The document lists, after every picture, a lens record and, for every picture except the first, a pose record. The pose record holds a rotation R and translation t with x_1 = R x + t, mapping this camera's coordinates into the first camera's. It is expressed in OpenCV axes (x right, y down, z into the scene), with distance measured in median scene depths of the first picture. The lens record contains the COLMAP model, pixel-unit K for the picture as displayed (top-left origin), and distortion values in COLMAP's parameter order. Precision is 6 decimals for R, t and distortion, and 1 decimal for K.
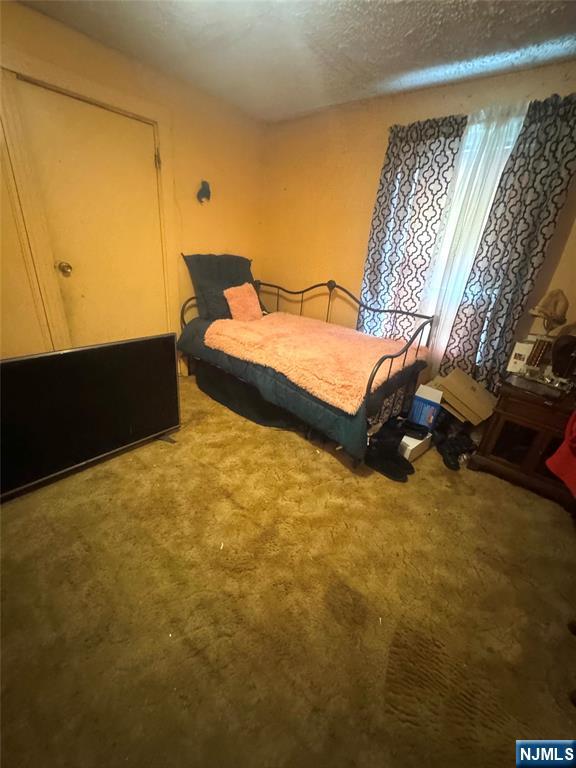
lens RADIAL K [[313.0, 0, 288.0], [0, 313.0, 384.0], [0, 0, 1]] dist [0.000094, -0.000029]
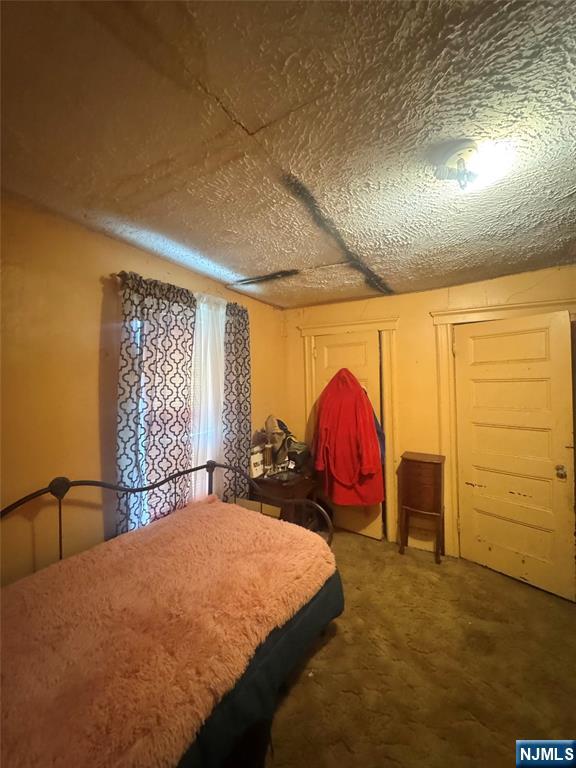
lens RADIAL K [[313.0, 0, 288.0], [0, 313.0, 384.0], [0, 0, 1]] dist [0.000094, -0.000029]
pose [[-0.178607, -0.066153, 0.981694, -0.569984], [0.415897, 0.899146, 0.136257, -0.512596], [-0.891700, 0.432620, -0.133081, 0.884755]]
